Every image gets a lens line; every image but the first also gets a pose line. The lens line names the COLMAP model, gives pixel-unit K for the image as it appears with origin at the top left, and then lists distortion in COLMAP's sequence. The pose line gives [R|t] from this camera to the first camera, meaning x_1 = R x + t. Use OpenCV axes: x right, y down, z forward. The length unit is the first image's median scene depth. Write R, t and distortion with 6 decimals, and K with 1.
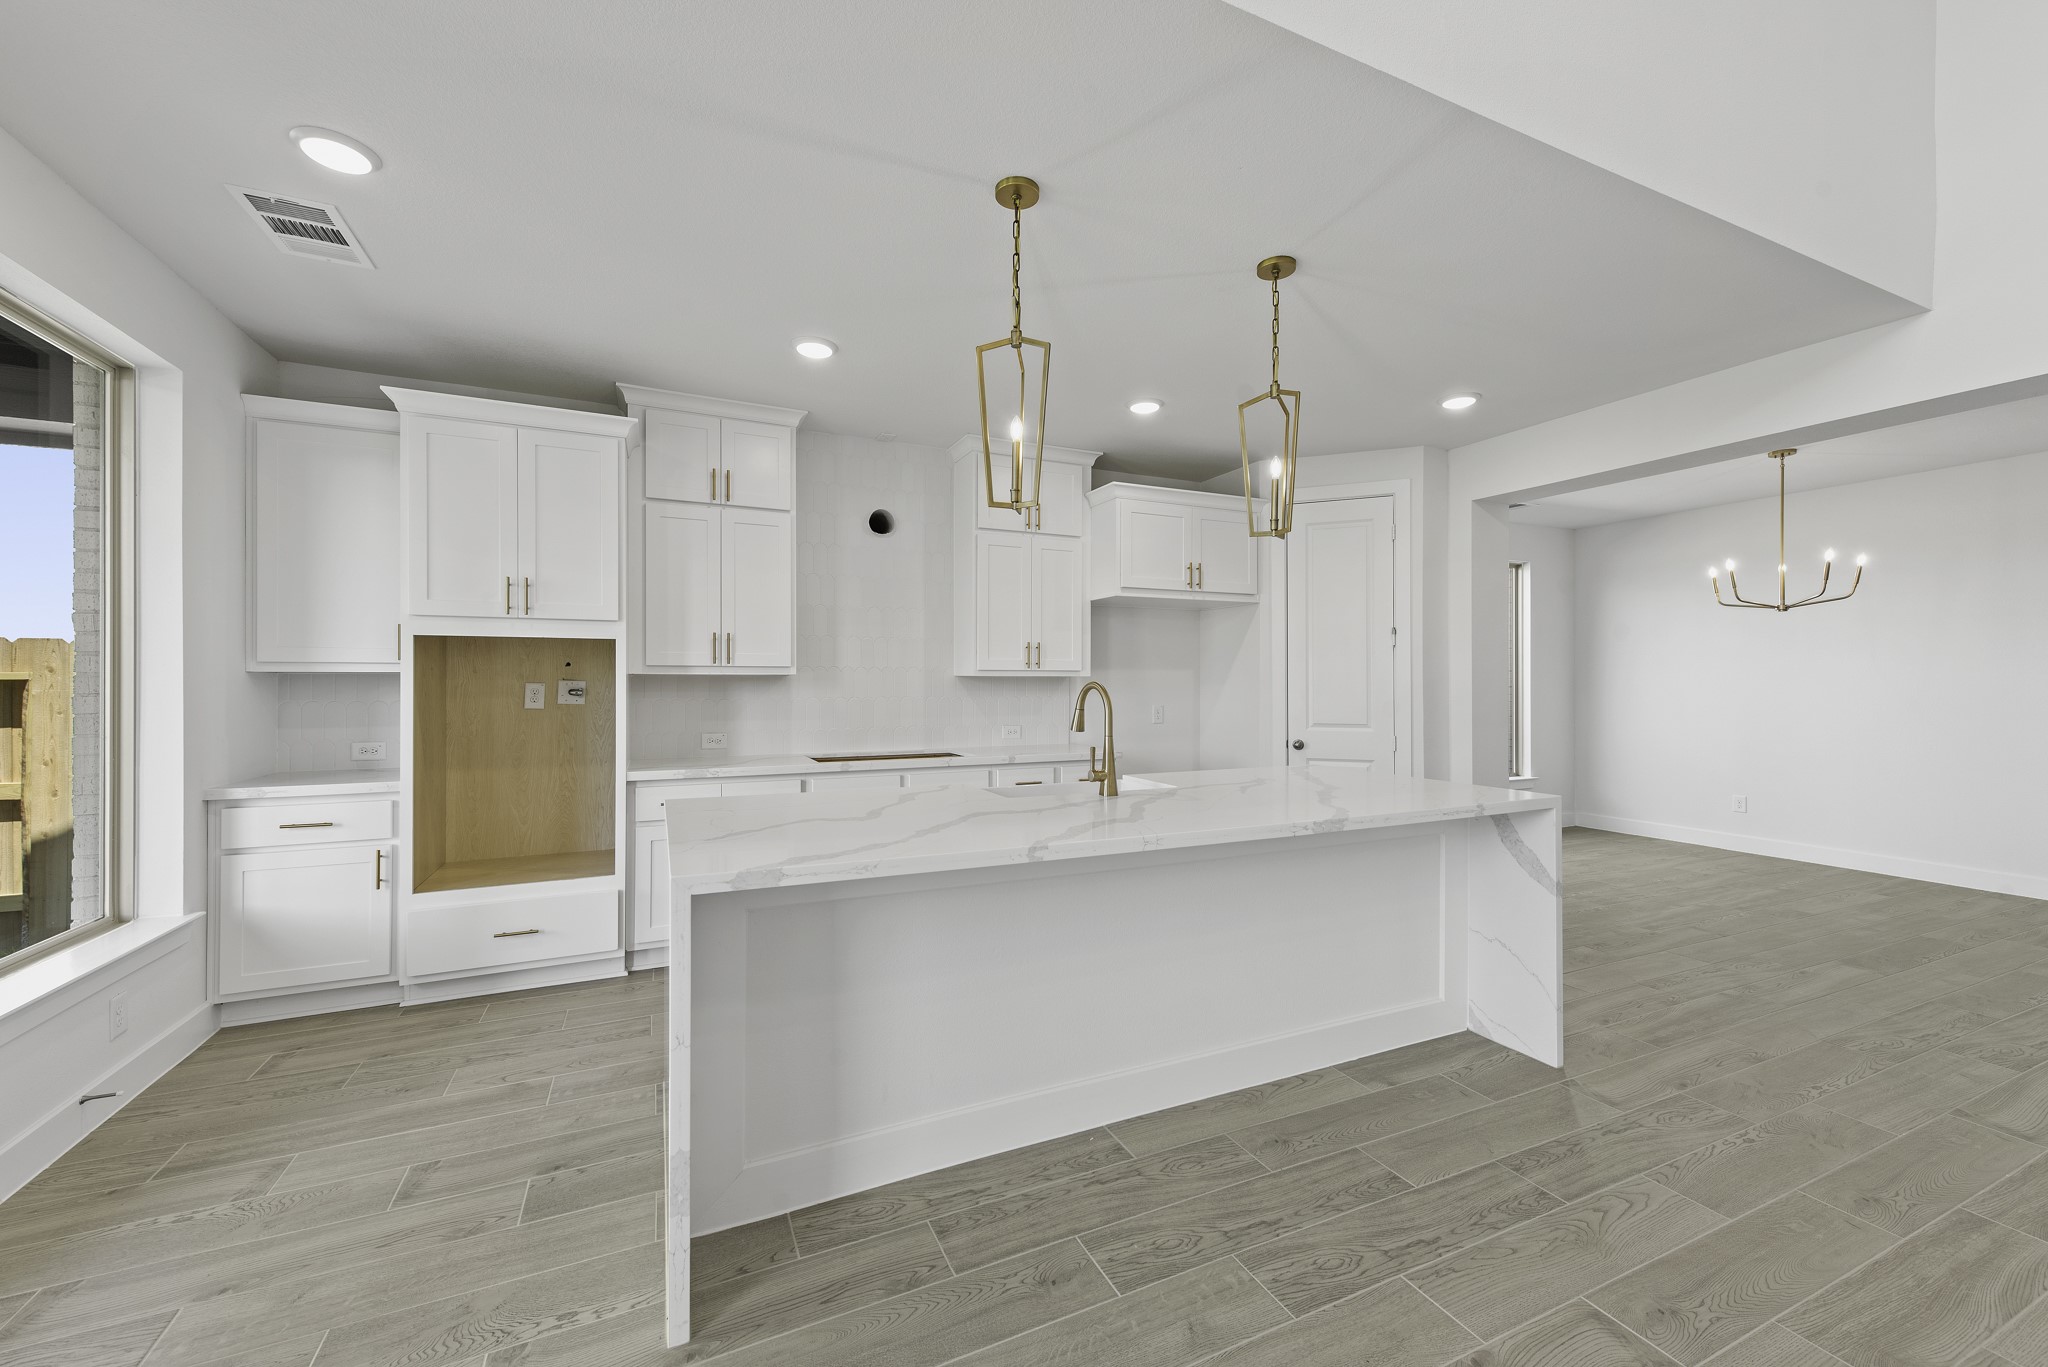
lens RADIAL K [[796.6, 0, 1021.4], [0, 796.6, 678.6], [0, 0, 1]] dist [0.011368, -0.003225]
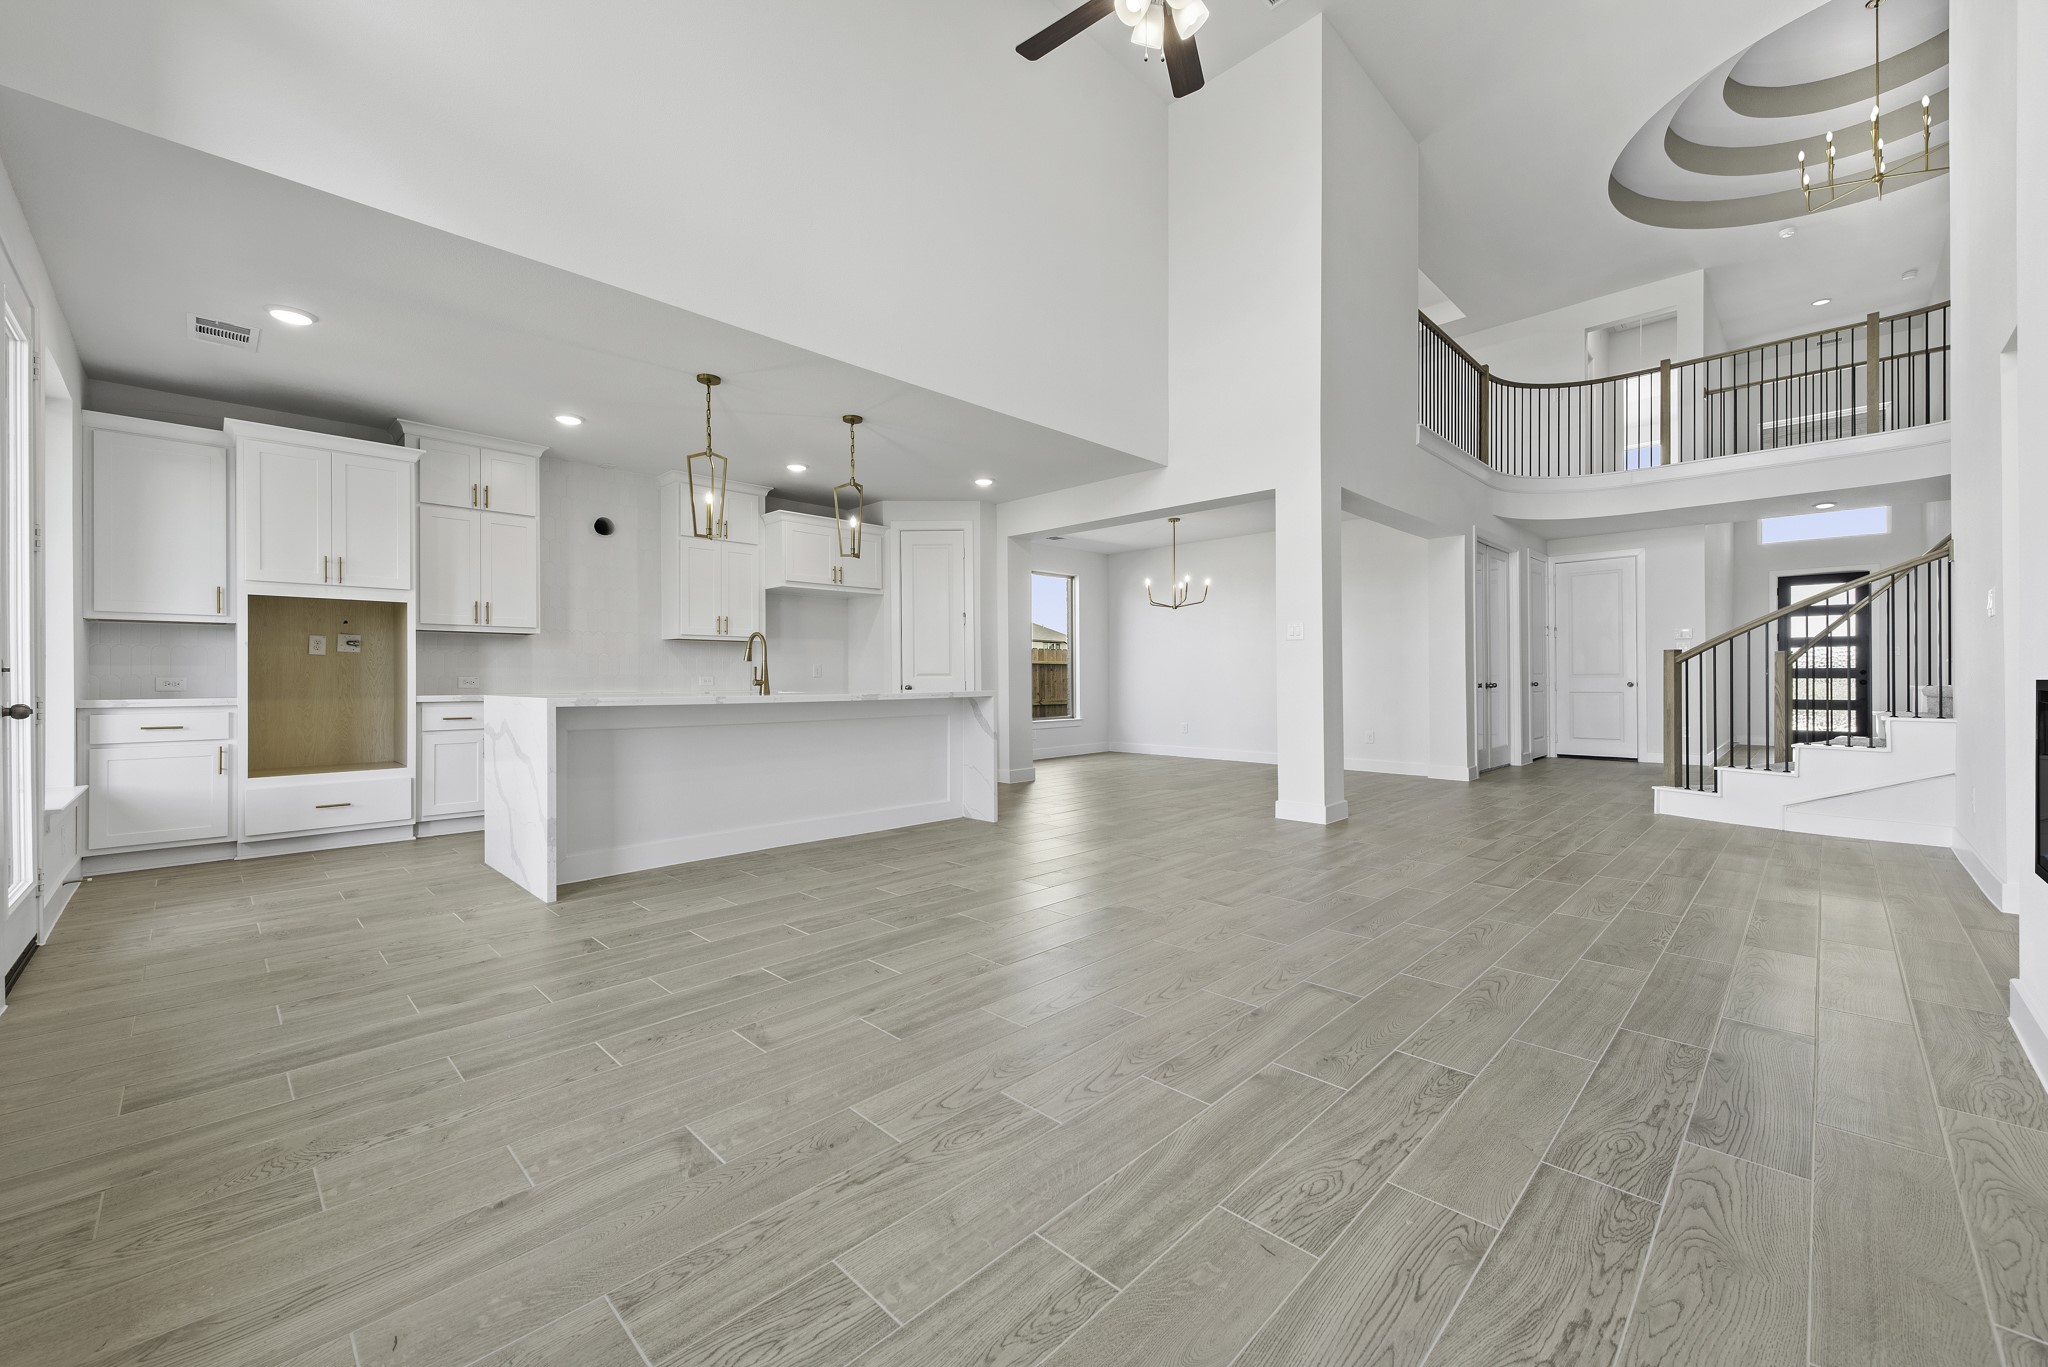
lens RADIAL K [[807.4, 0, 1029.3], [0, 807.4, 676.3], [0, 0, 1]] dist [0.015349, -0.006317]
pose [[0.932618, -0.004029, 0.360842, 0.005255], [0.004184, 0.999991, 0.000351, 0.091347], [-0.360840, 0.001182, 0.932627, -0.801048]]
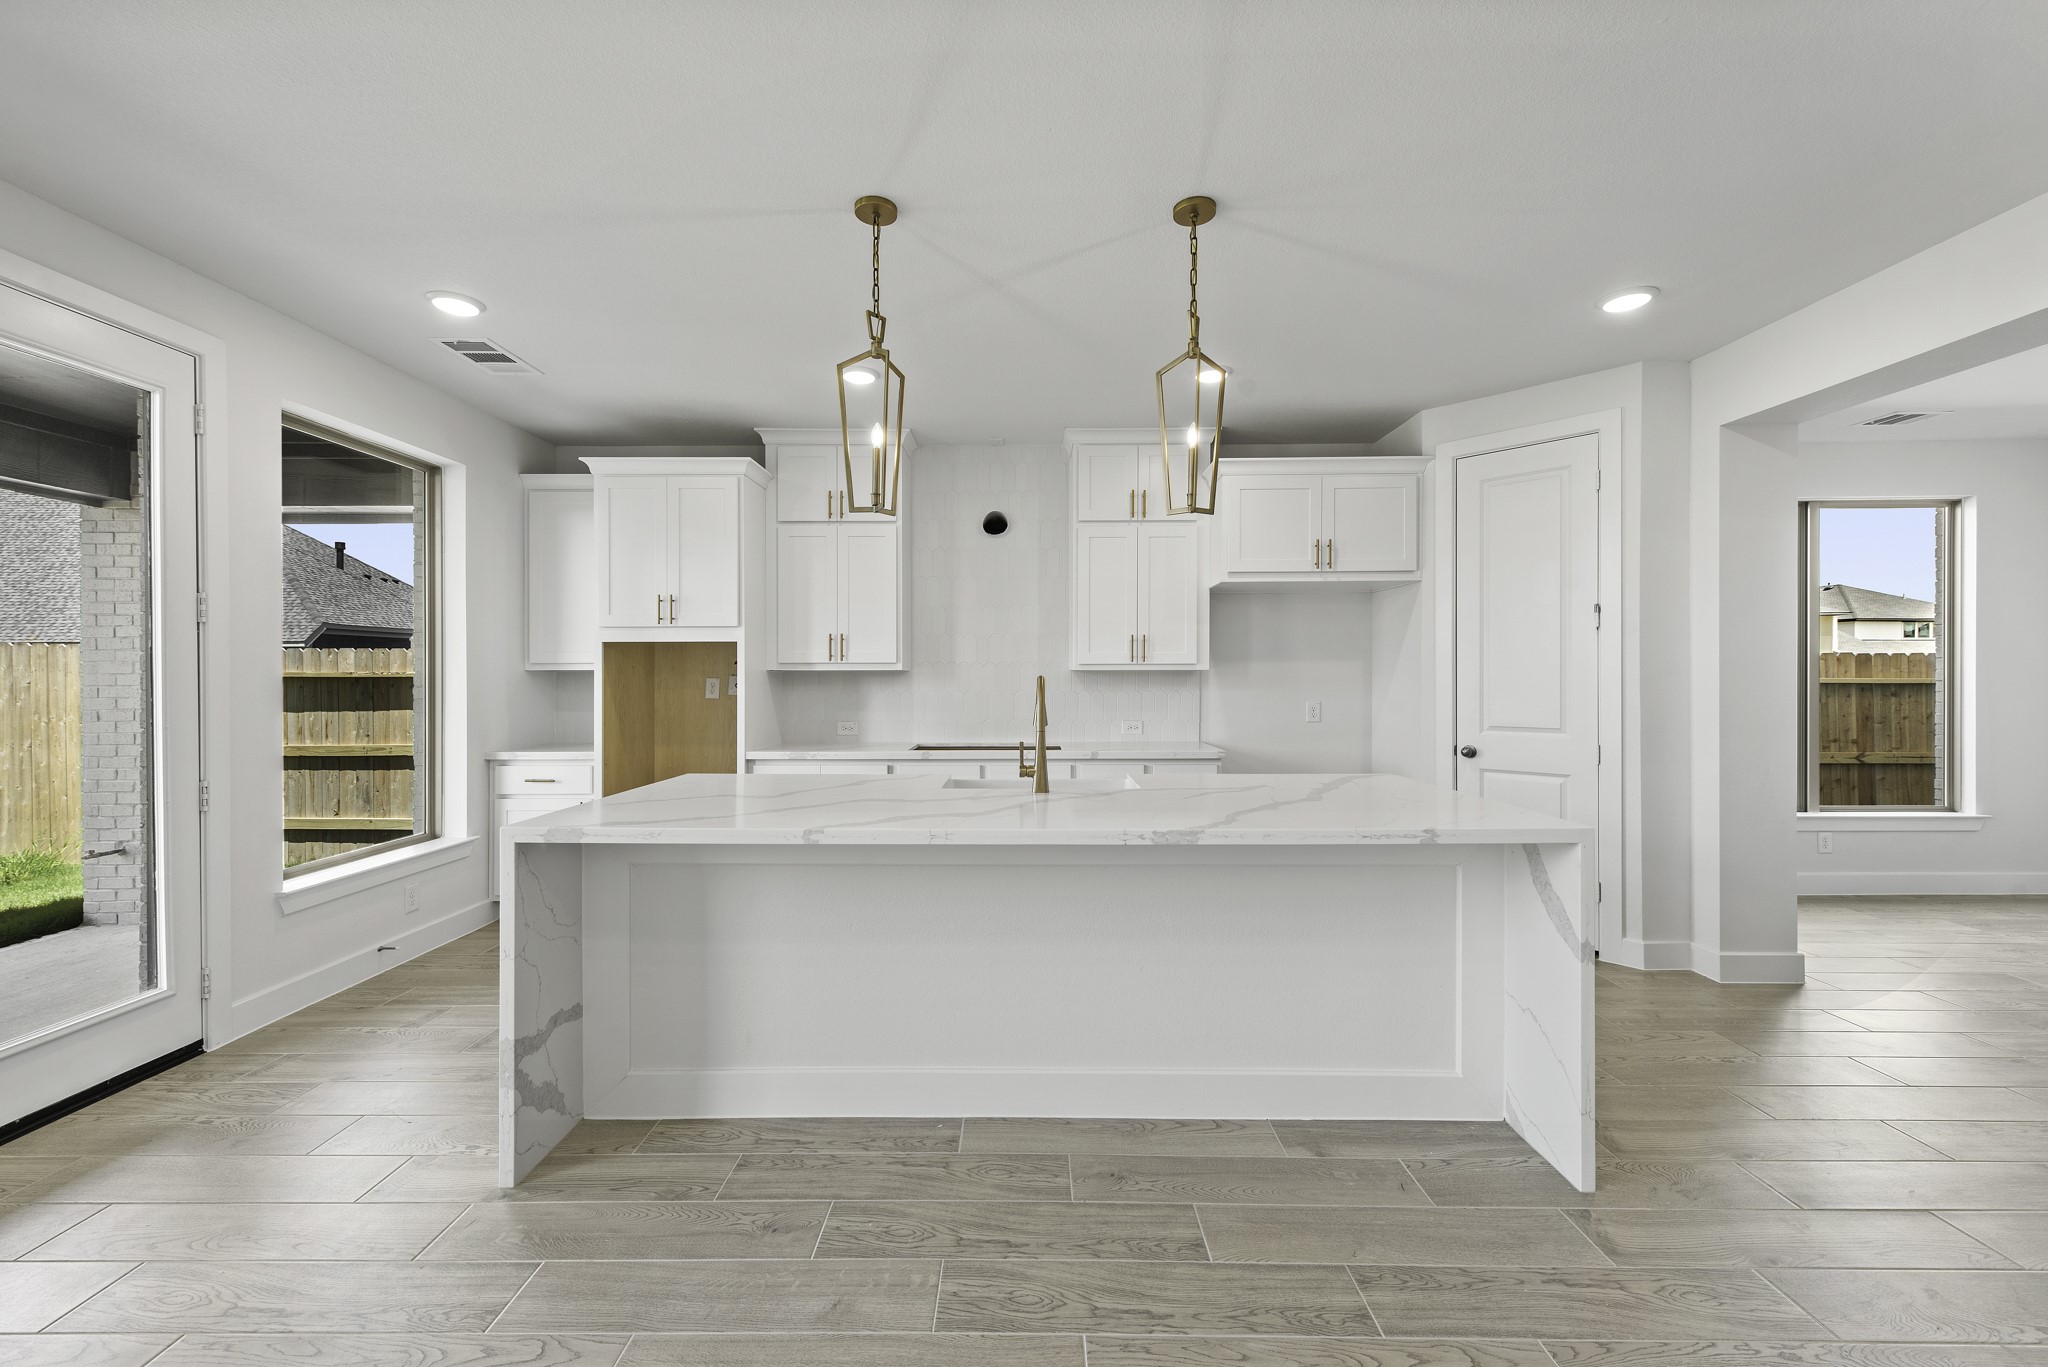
lens RADIAL K [[807.4, 0, 1029.3], [0, 807.4, 676.3], [0, 0, 1]] dist [0.015349, -0.006317]
pose [[0.905640, -0.002631, -0.424040, 0.435251], [0.004534, 0.999984, 0.003480, 0.000904], [0.424024, -0.005075, 0.905637, 0.081285]]
